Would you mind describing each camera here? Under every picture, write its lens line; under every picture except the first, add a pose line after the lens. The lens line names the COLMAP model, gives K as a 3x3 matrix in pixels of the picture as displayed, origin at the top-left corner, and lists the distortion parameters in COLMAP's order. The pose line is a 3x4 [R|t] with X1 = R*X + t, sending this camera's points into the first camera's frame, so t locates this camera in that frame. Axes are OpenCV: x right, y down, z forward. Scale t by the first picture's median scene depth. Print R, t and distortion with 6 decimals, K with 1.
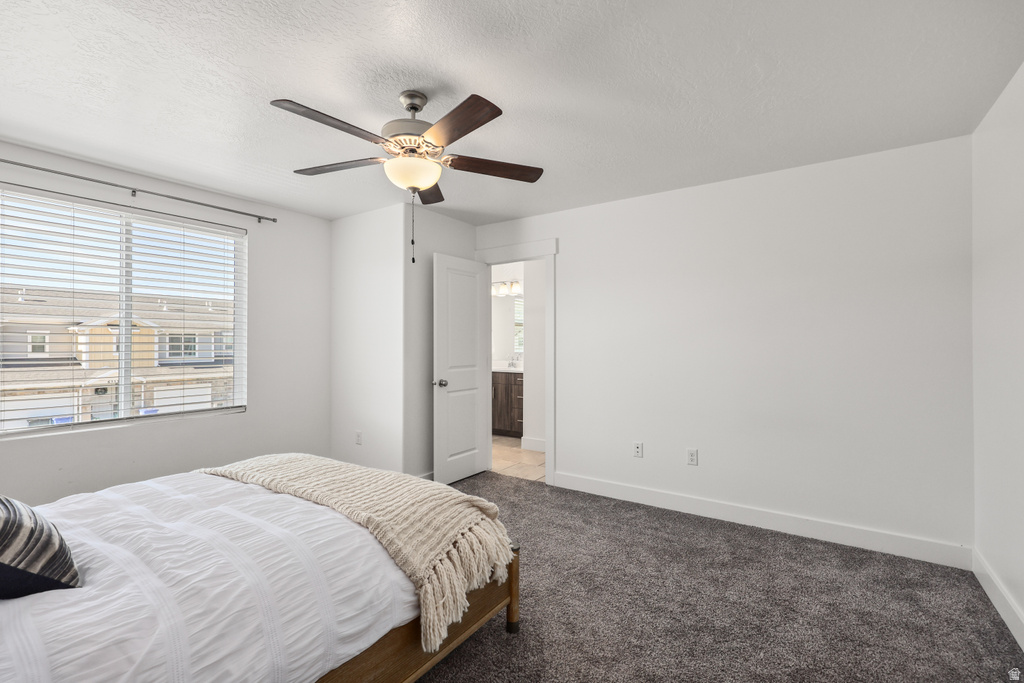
lens RADIAL K [[470.8, 0, 513.0], [0, 470.8, 344.3], [0, 0, 1]] dist [0.006003, -0.002150]
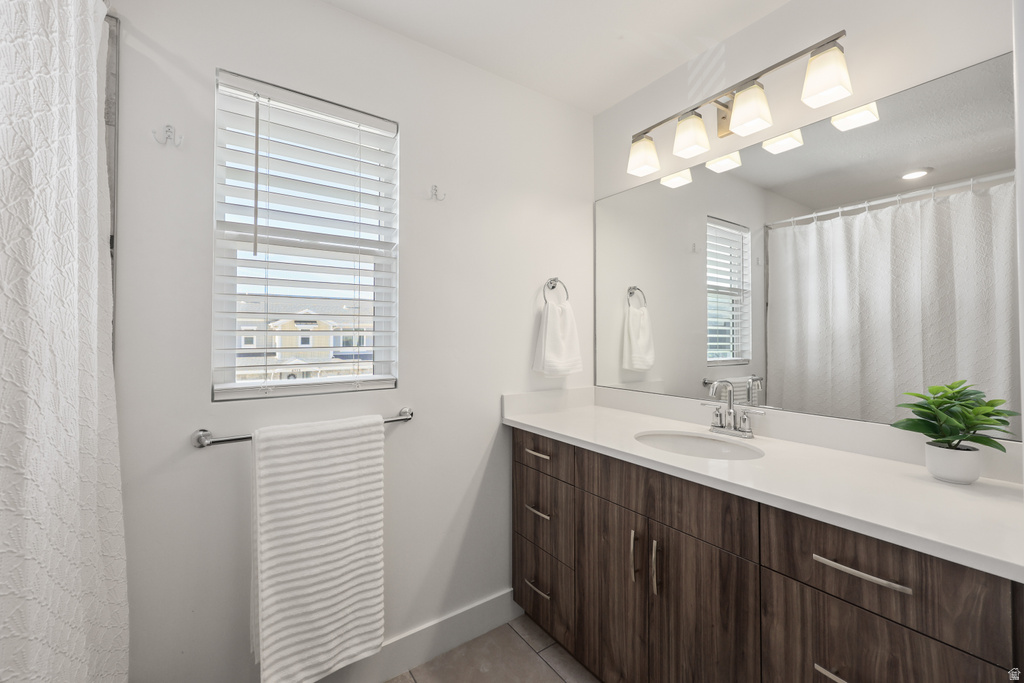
lens RADIAL K [[407.9, 0, 511.5], [0, 407.9, 332.8], [0, 0, 1]] dist [-0.001381, 0.000096]
pose [[0.932106, -0.005692, -0.362140, -0.011733], [0.001302, 0.999923, -0.012365, 0.000653], [0.362182, 0.011054, 0.932042, 0.279010]]
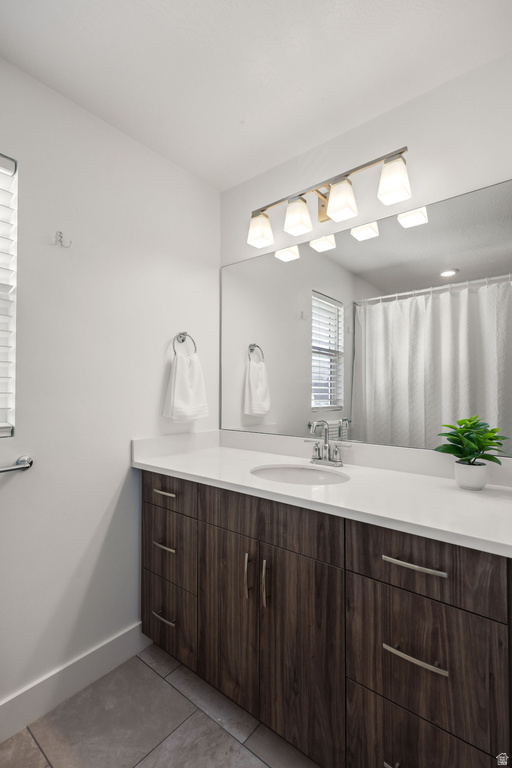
lens RADIAL K [[353.1, 0, 256.5], [0, 353.1, 387.7], [0, 0, 1]] dist [0.006003, -0.002150]
pose [[0.996502, 0.000138, -0.083564, -0.010279], [-0.000929, 0.999955, -0.009433, 0.002057], [0.083559, 0.009478, 0.996458, 0.283238]]
